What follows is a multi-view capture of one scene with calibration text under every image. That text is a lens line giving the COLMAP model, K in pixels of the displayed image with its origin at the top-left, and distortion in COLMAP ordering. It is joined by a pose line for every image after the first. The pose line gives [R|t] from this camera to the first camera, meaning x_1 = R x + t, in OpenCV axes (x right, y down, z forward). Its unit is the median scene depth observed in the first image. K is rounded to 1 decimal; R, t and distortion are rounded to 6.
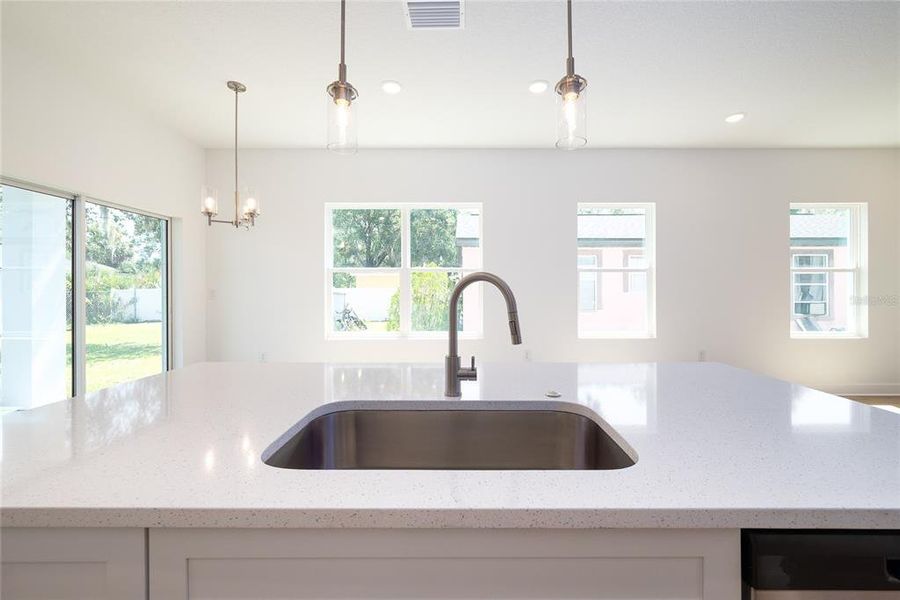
lens RADIAL K [[355.4, 0, 461.1], [0, 355.4, 295.3], [0, 0, 1]] dist [0.000606, 0.000042]
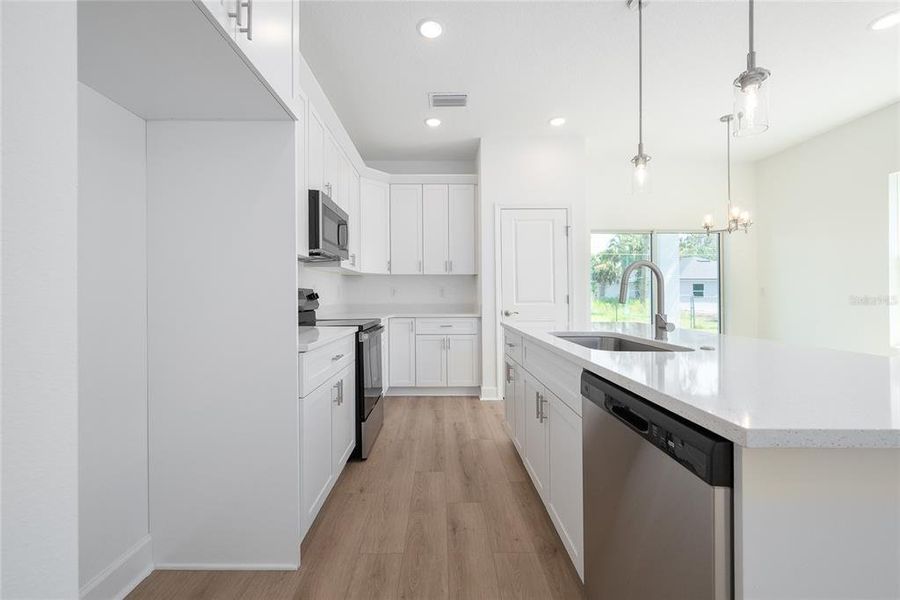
lens RADIAL K [[361.6, 0, 445.0], [0, 361.6, 294.7], [0, 0, 1]] dist [-0.000543, 0.000079]
pose [[0.009942, -0.008001, -0.999919, 1.391509], [-0.010773, 0.999909, -0.008108, 0.100267], [0.999893, 0.010853, 0.009855, 0.050896]]
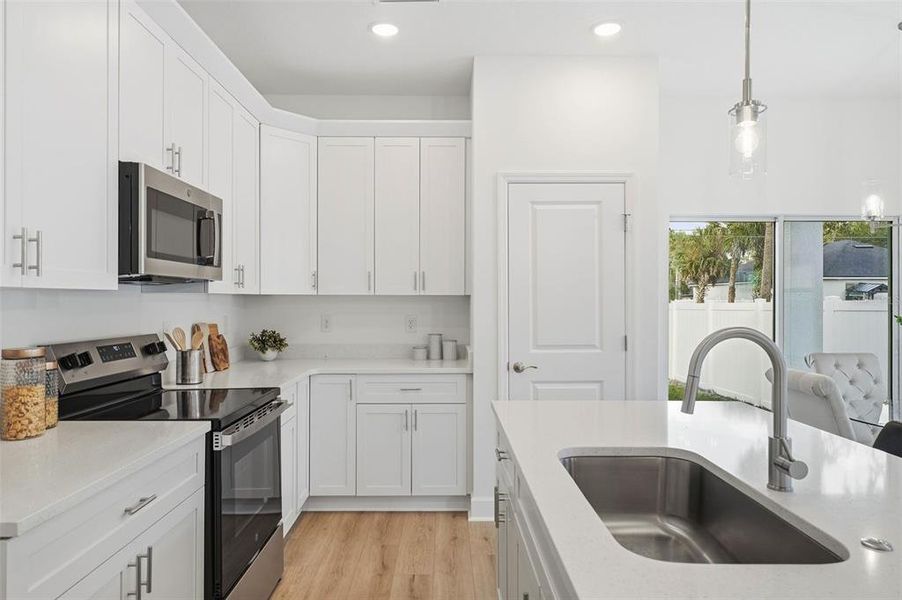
lens RADIAL K [[574.7, 0, 448.7], [0, 574.7, 300.4], [0, 0, 1]] dist [0.003408, -0.000117]
pose [[0.004404, -0.002900, -0.999986, 1.073094], [-0.016692, 0.999856, -0.002973, -0.092691], [0.999851, 0.016704, 0.004355, 0.273052]]
